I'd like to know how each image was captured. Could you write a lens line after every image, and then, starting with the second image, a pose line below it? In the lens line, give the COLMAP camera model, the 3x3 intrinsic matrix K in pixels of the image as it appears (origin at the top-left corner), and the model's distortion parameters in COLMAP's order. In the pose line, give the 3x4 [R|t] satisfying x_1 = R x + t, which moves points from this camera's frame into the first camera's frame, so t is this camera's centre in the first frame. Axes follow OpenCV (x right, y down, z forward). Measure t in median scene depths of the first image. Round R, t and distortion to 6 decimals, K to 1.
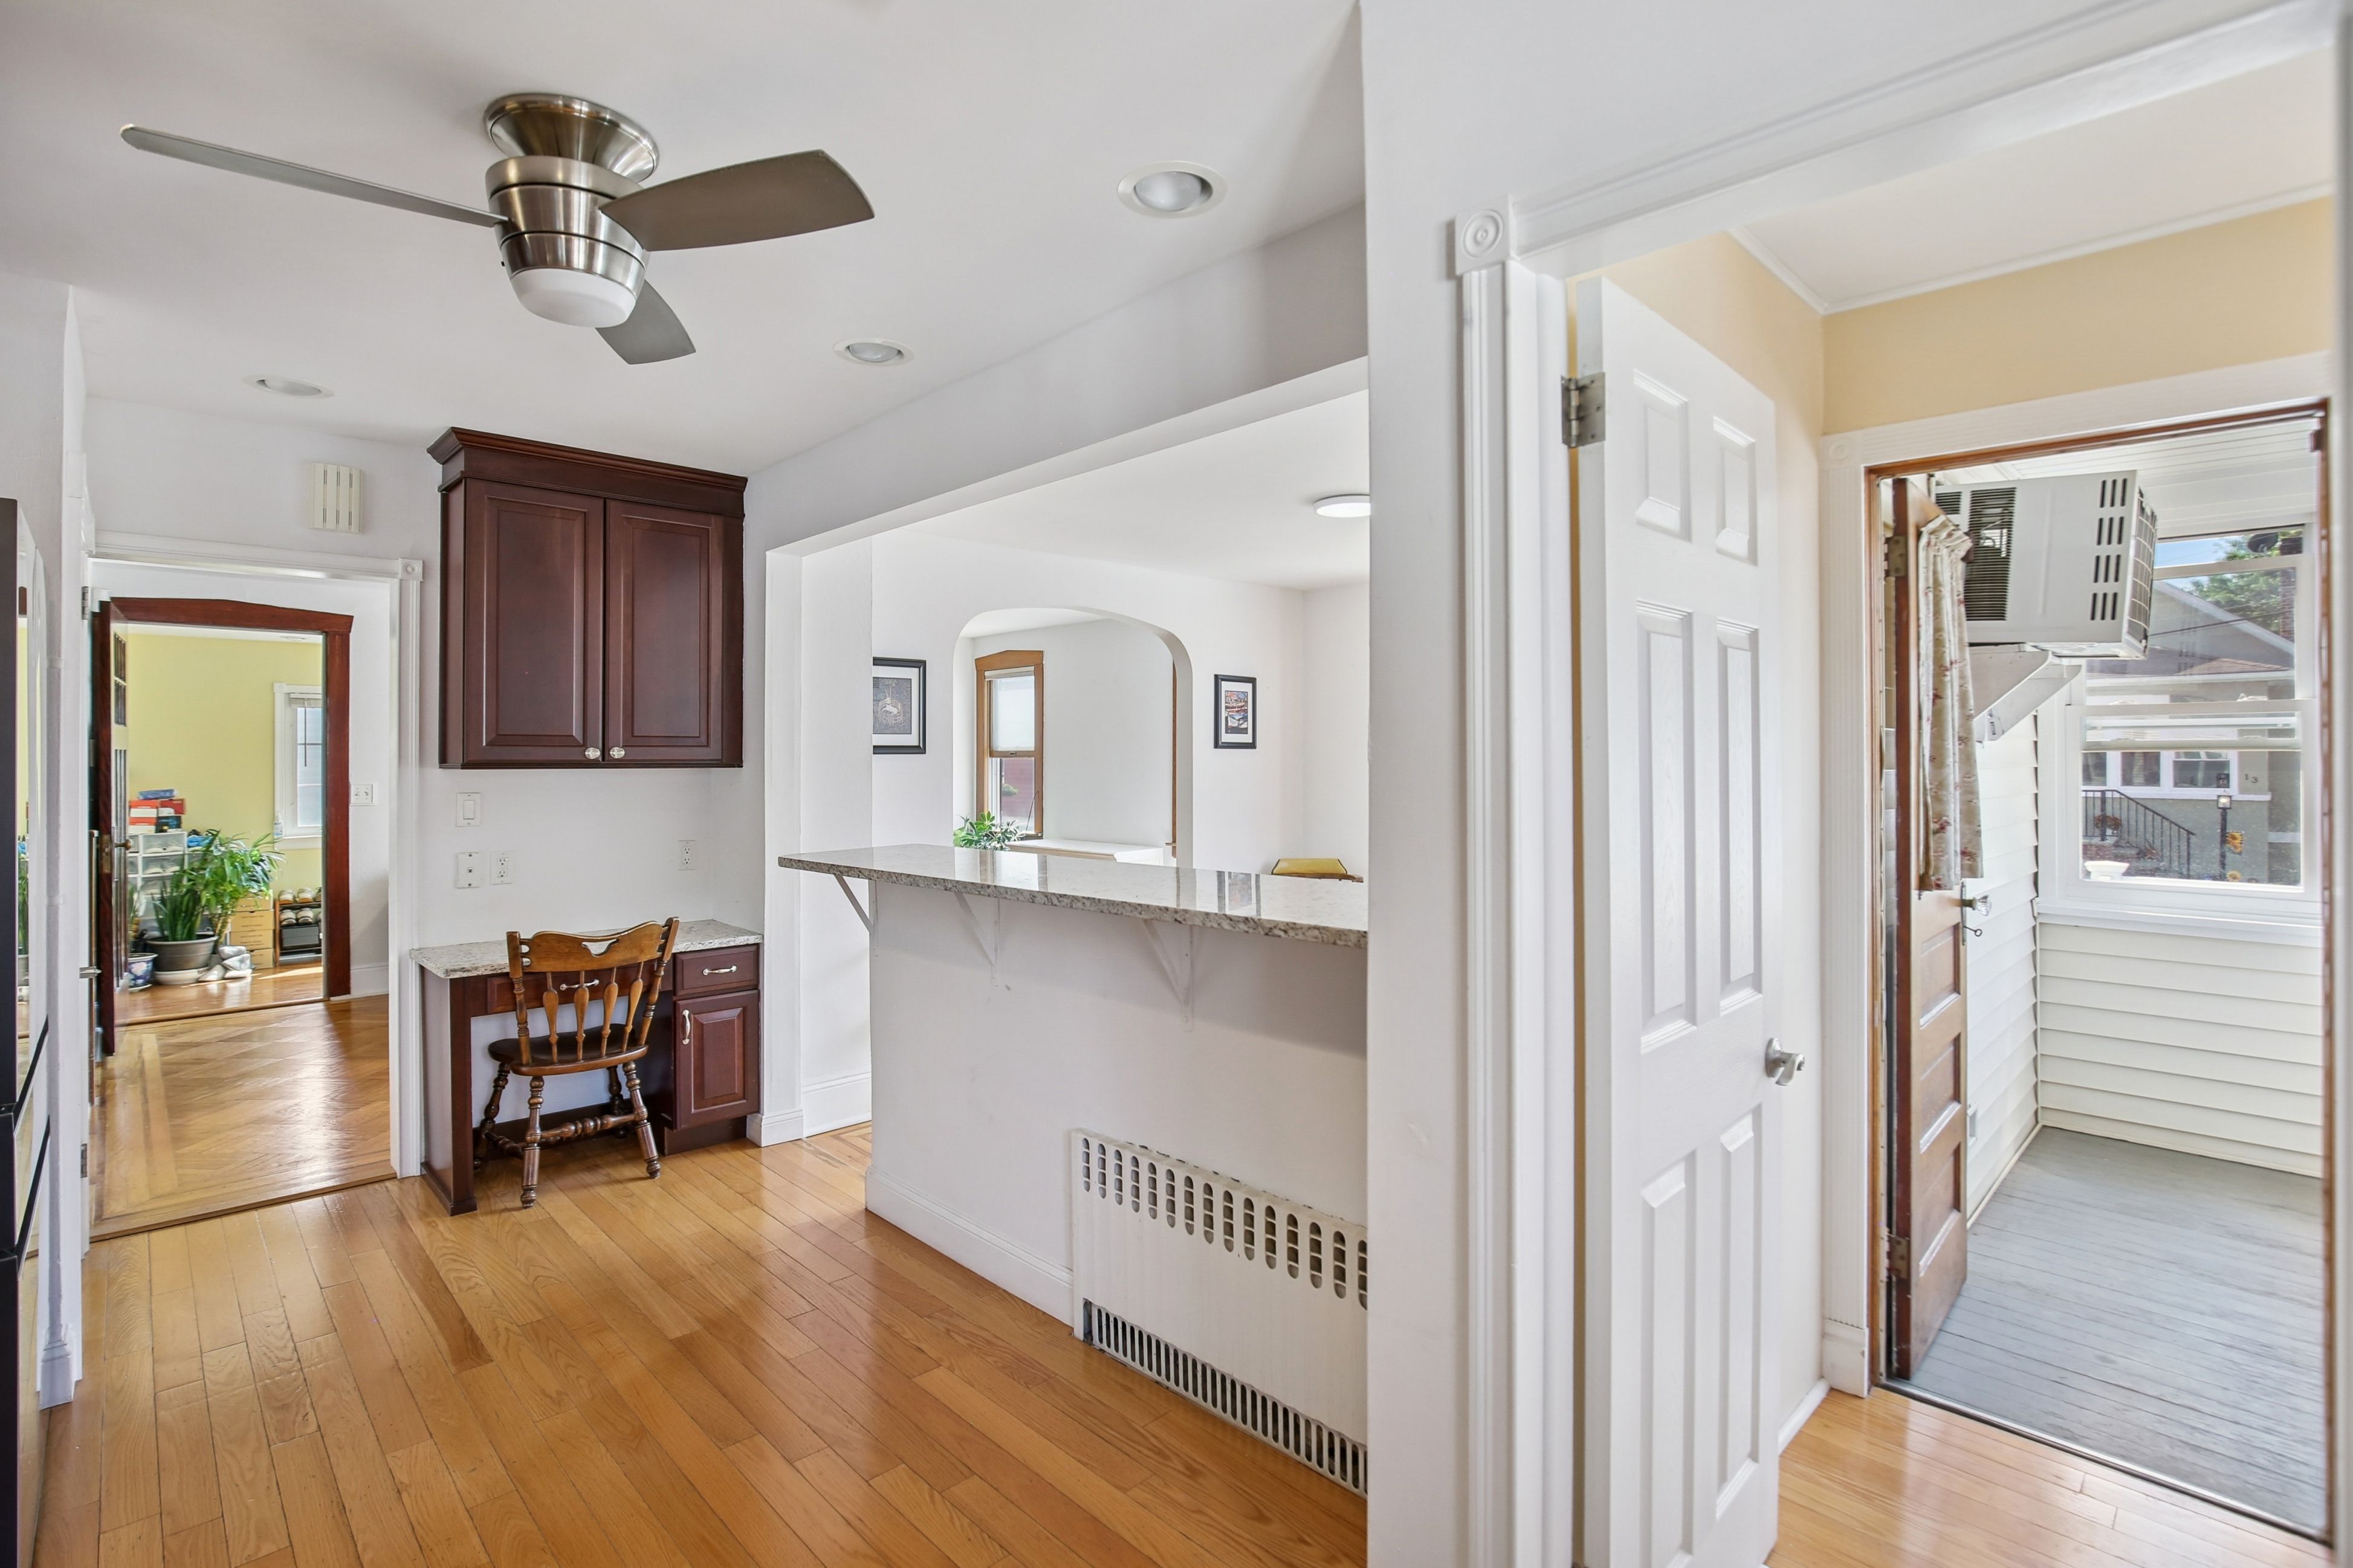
lens RADIAL K [[1108.6, 0, 1175.0], [0, 1108.6, 760.8], [0, 0, 1]] dist [-0.013670, 0.006811]
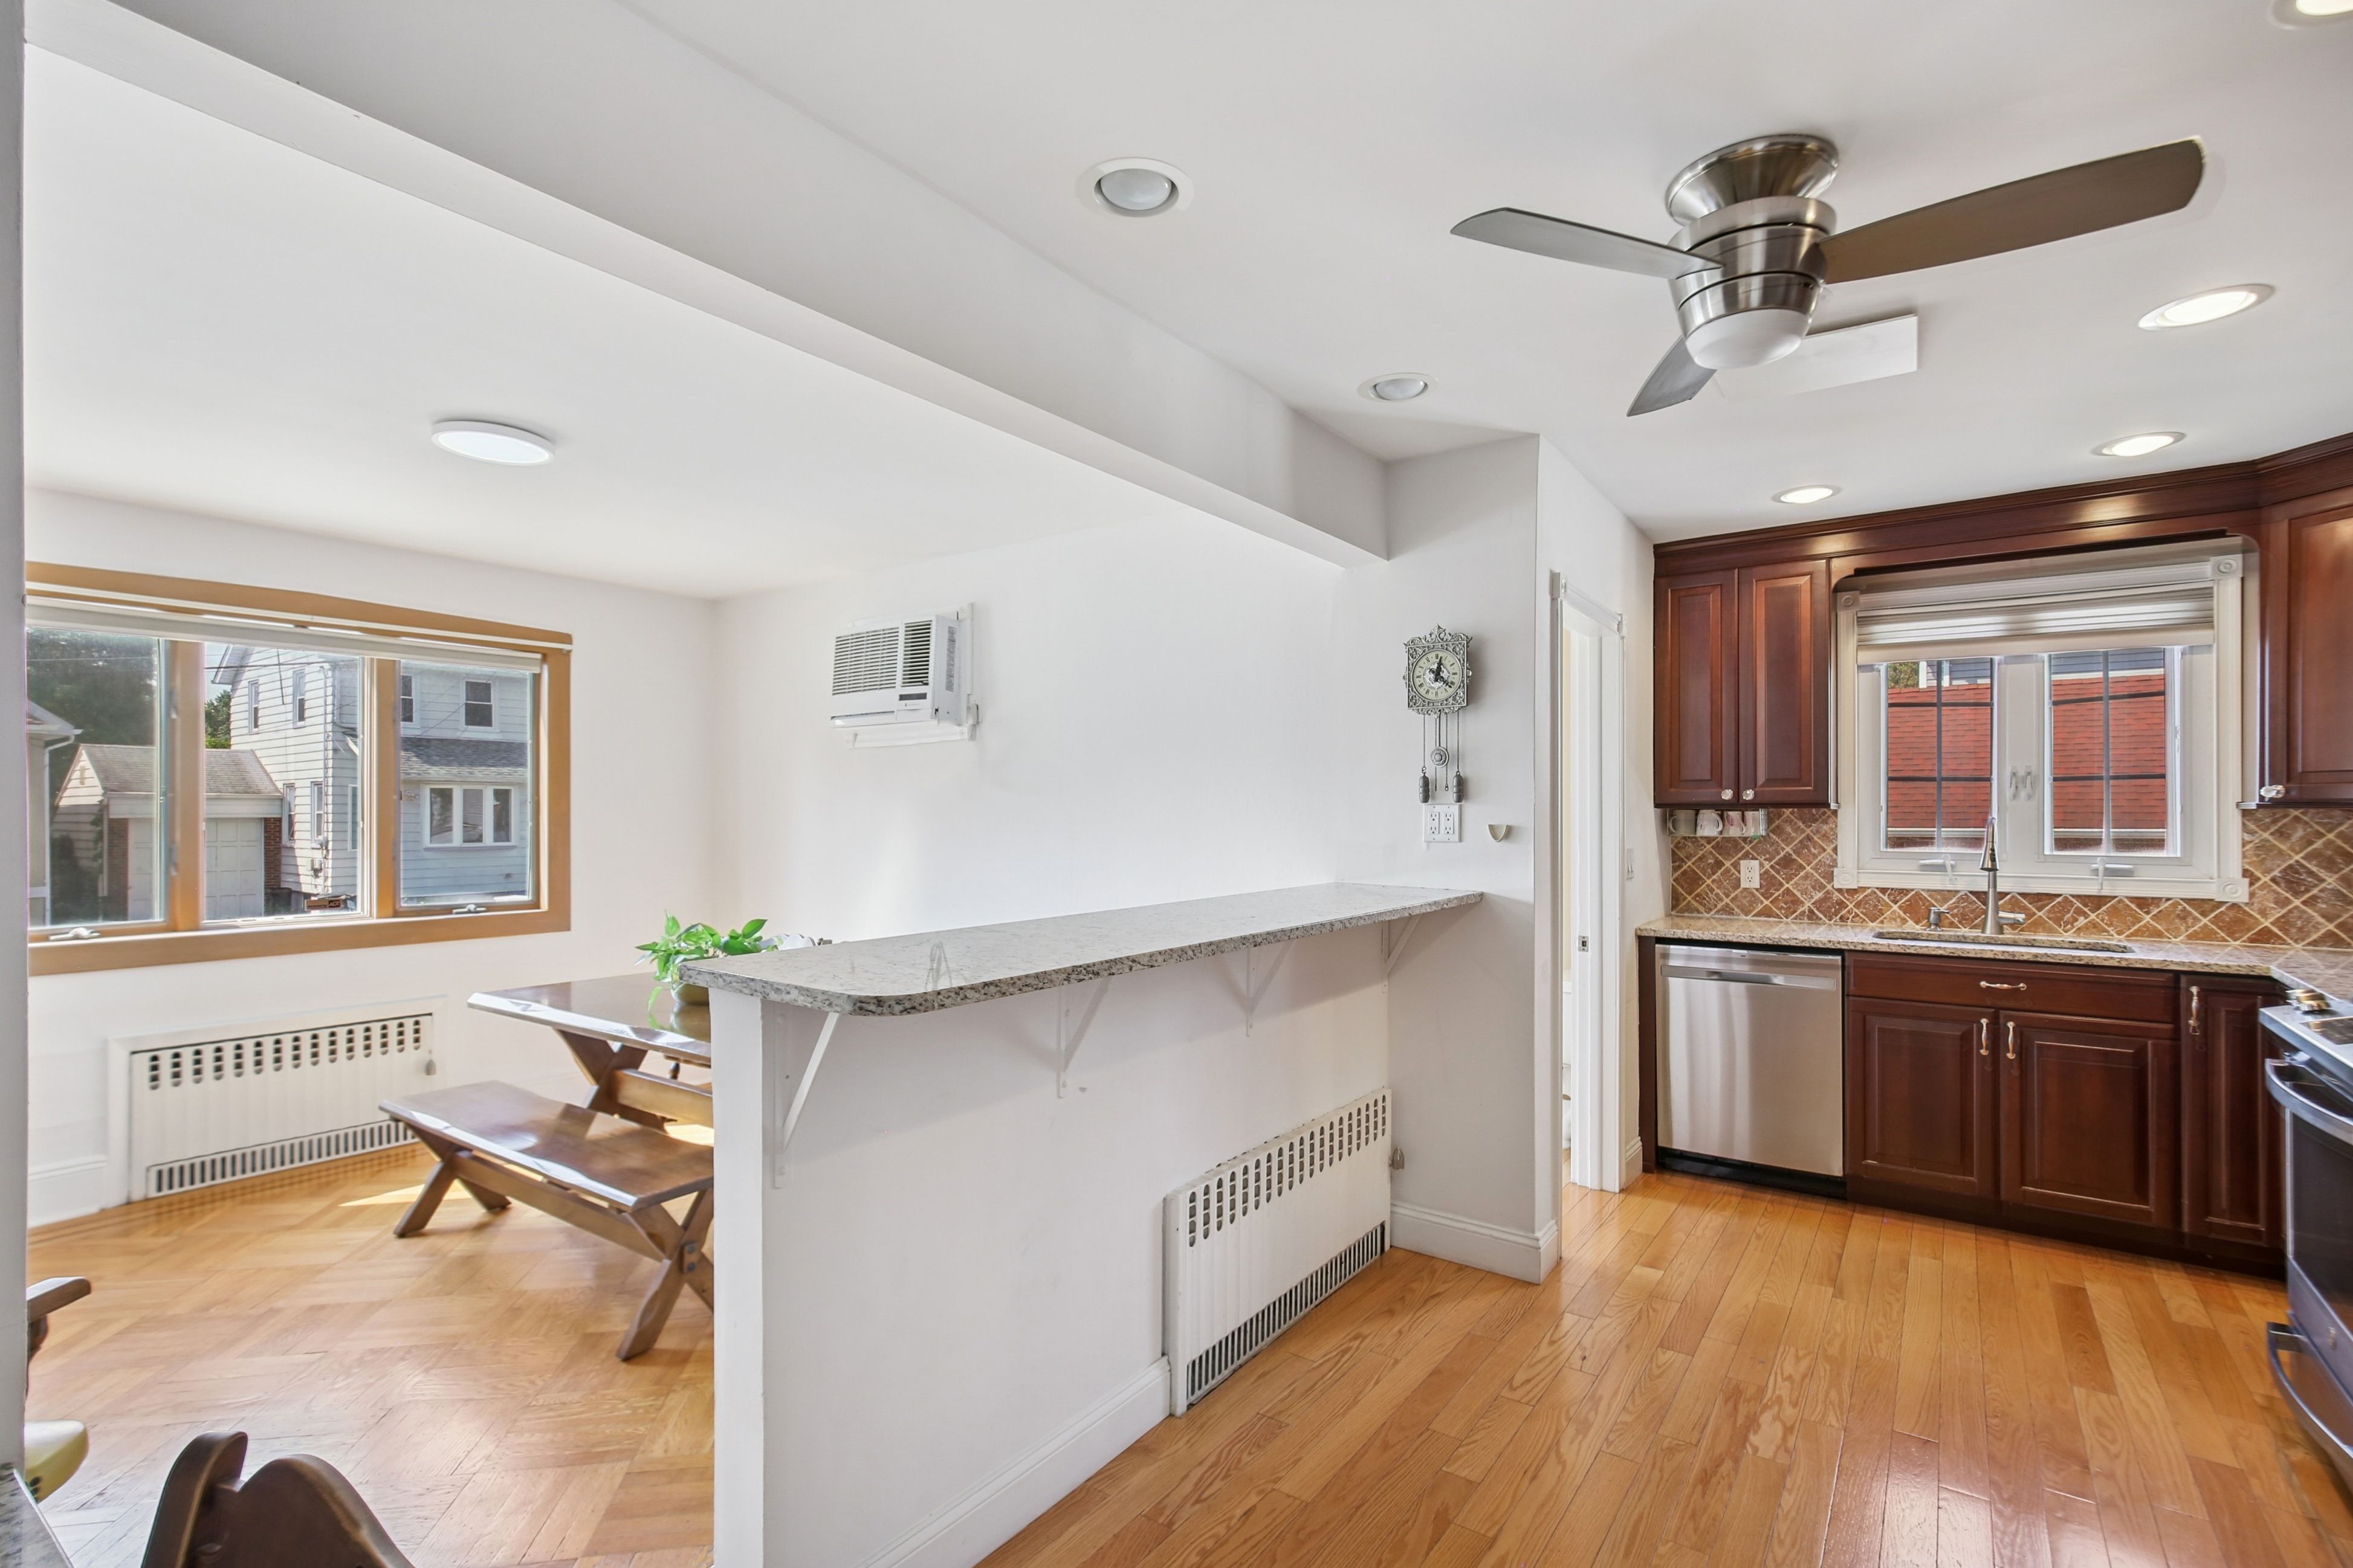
lens RADIAL K [[1108.6, 0, 1171.5], [0, 1108.6, 808.6], [0, 0, 1]] dist [-0.013670, 0.006811]
pose [[-0.183384, 0.006878, 0.983017, -0.709753], [0.001382, 0.999976, -0.006738, 0.009651], [-0.983040, 0.000123, -0.183390, 0.827209]]
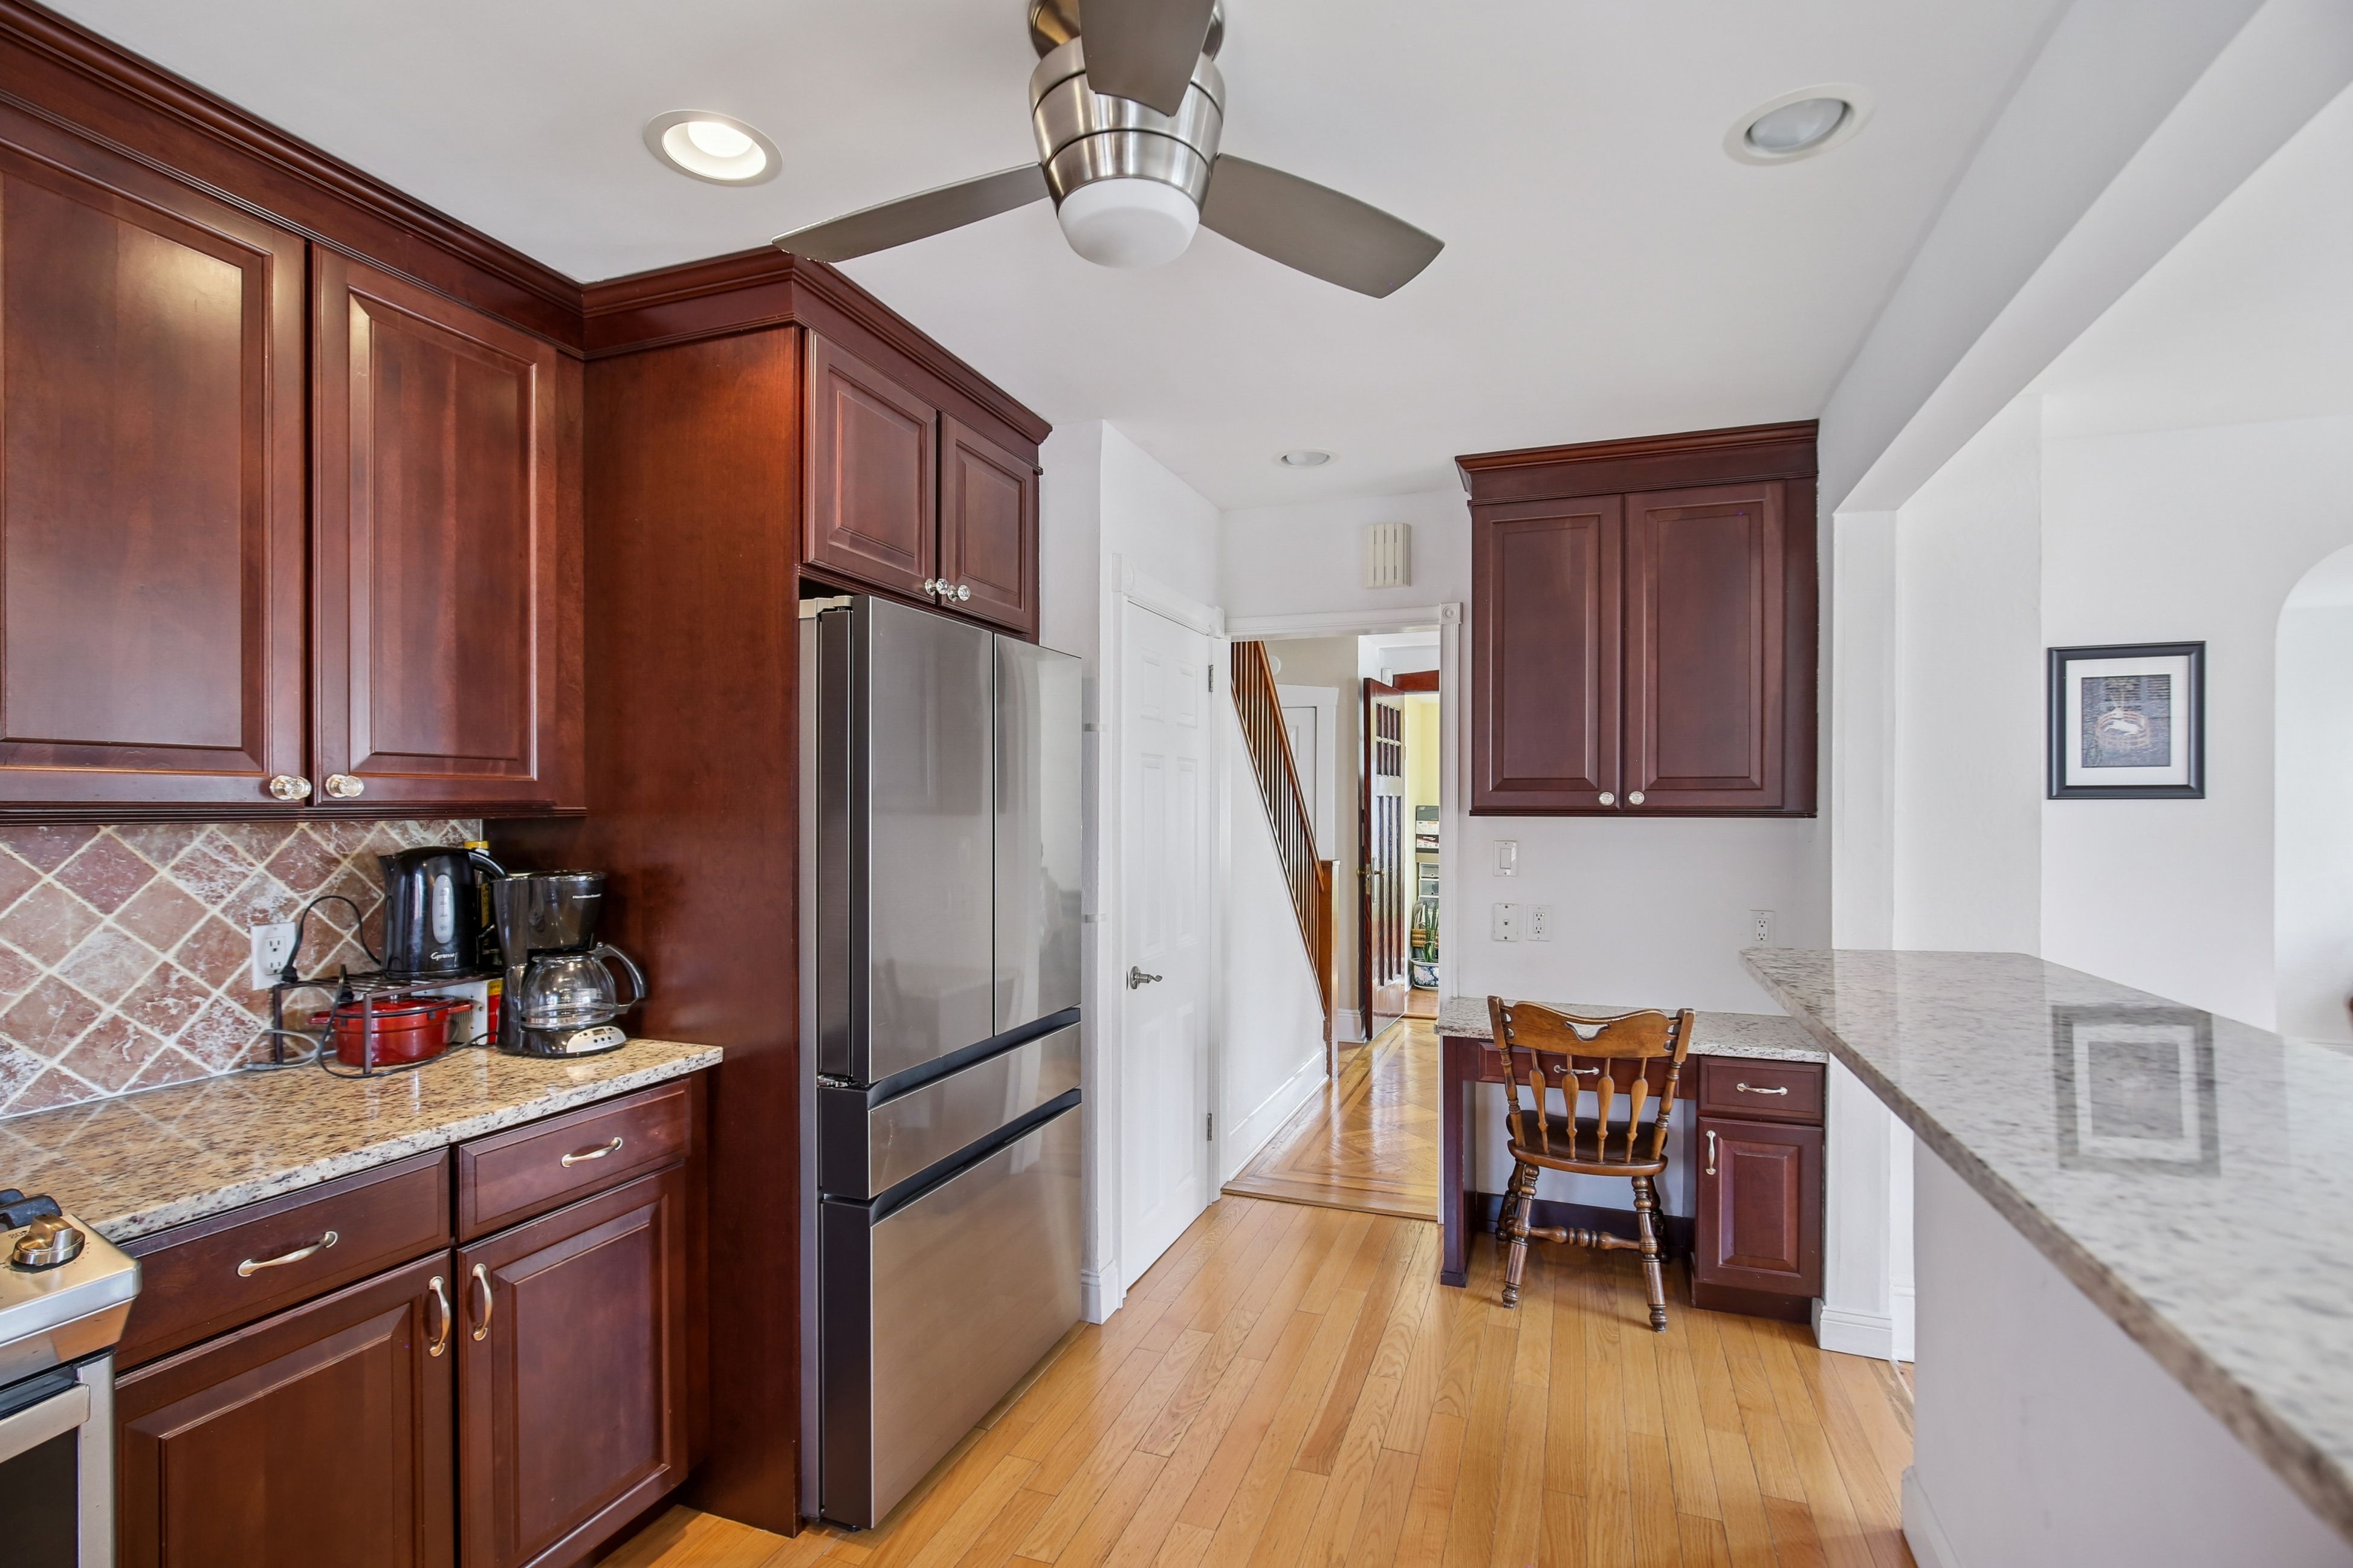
lens RADIAL K [[1108.6, 0, 1169.9], [0, 1108.6, 809.8], [0, 0, 1]] dist [-0.013670, 0.006811]
pose [[0.436960, 0.008064, -0.899445, 0.085725], [-0.004160, 0.999967, 0.006945, -0.002773], [0.899471, 0.000707, 0.436979, 0.321595]]
